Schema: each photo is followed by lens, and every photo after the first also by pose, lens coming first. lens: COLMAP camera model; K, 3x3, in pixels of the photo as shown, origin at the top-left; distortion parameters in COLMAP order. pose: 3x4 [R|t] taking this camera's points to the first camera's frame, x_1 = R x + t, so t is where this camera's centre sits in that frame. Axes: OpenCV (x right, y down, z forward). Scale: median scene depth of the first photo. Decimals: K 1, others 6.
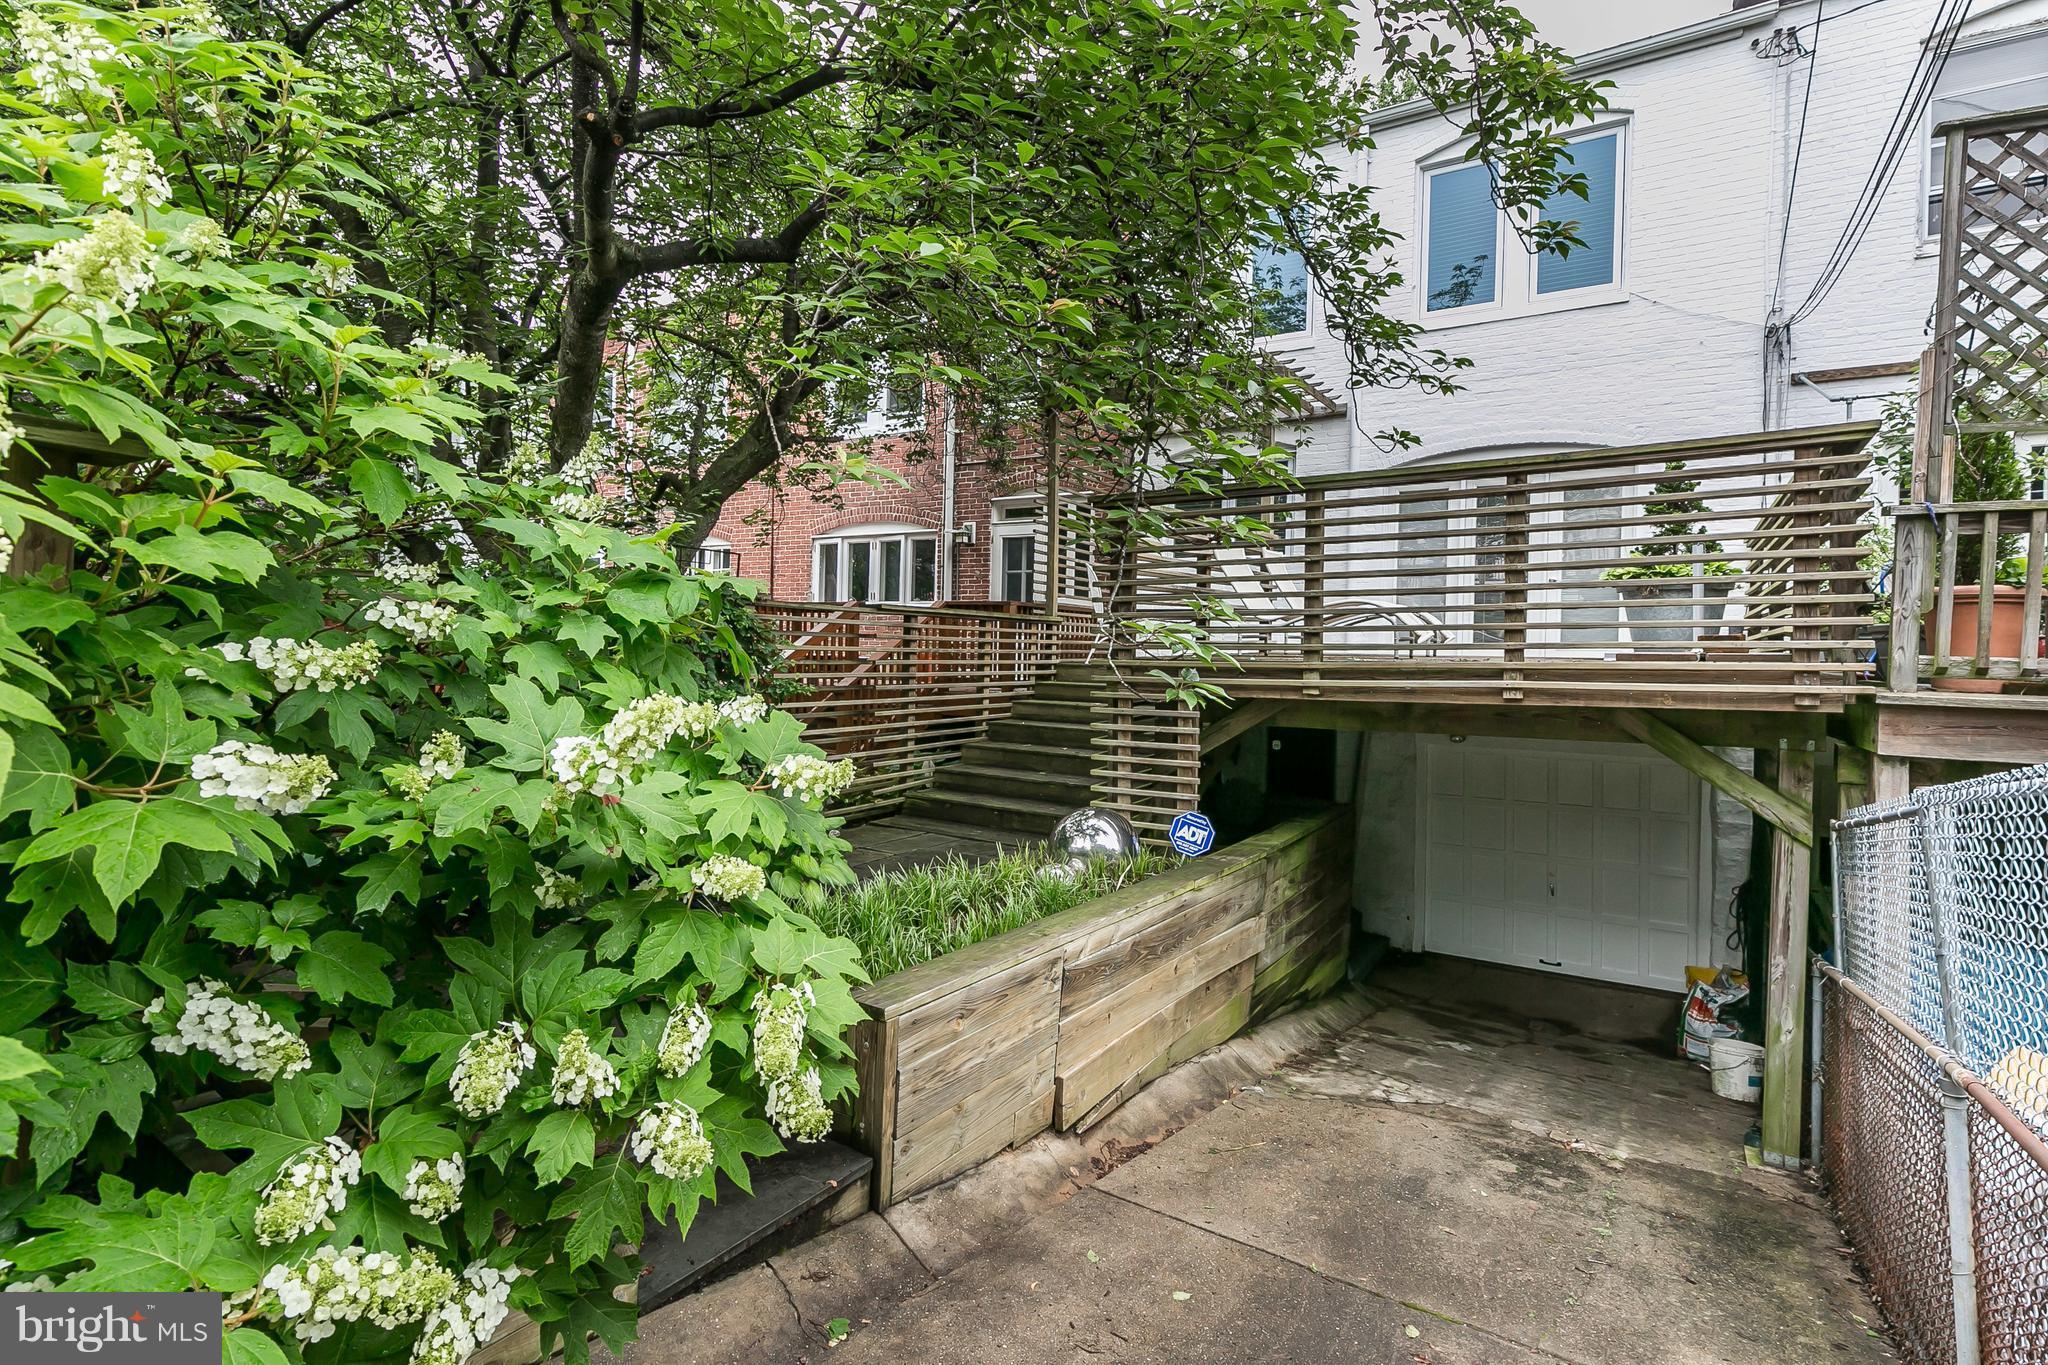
lens RADIAL K [[922.3, 0, 1015.5], [0, 922.3, 680.9], [0, 0, 1]] dist [-0.001066, -0.000621]
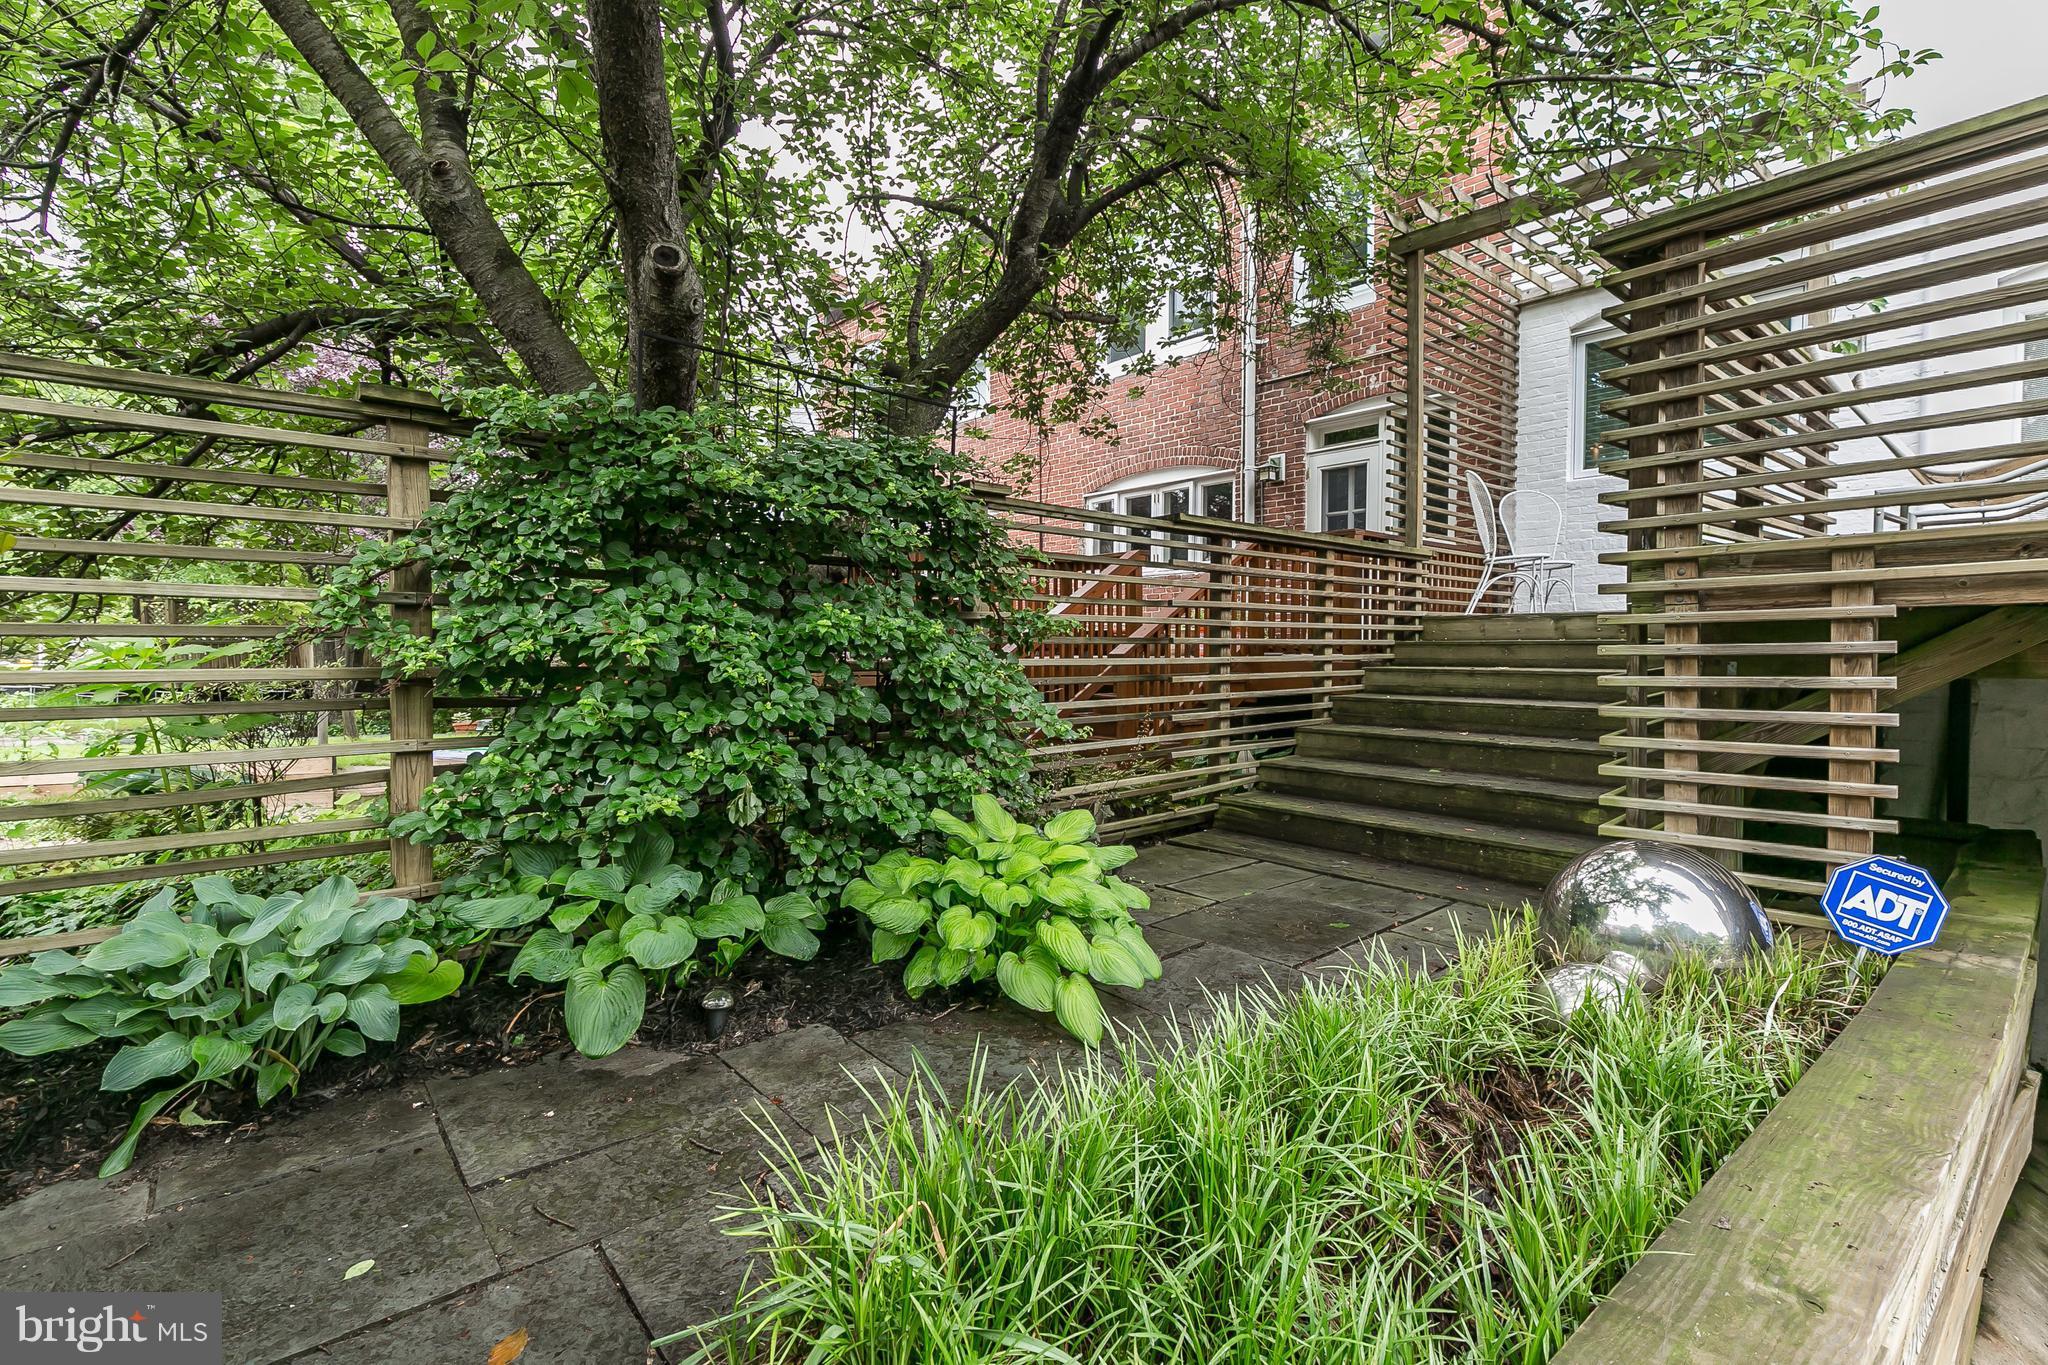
lens RADIAL K [[922.3, 0, 1019.5], [0, 922.3, 682.8], [0, 0, 1]] dist [-0.001066, -0.000621]
pose [[0.956750, -0.016239, -0.290457, -0.056649], [0.017930, 0.999834, 0.003163, 0.030101], [0.290358, -0.008234, 0.956883, 0.287201]]
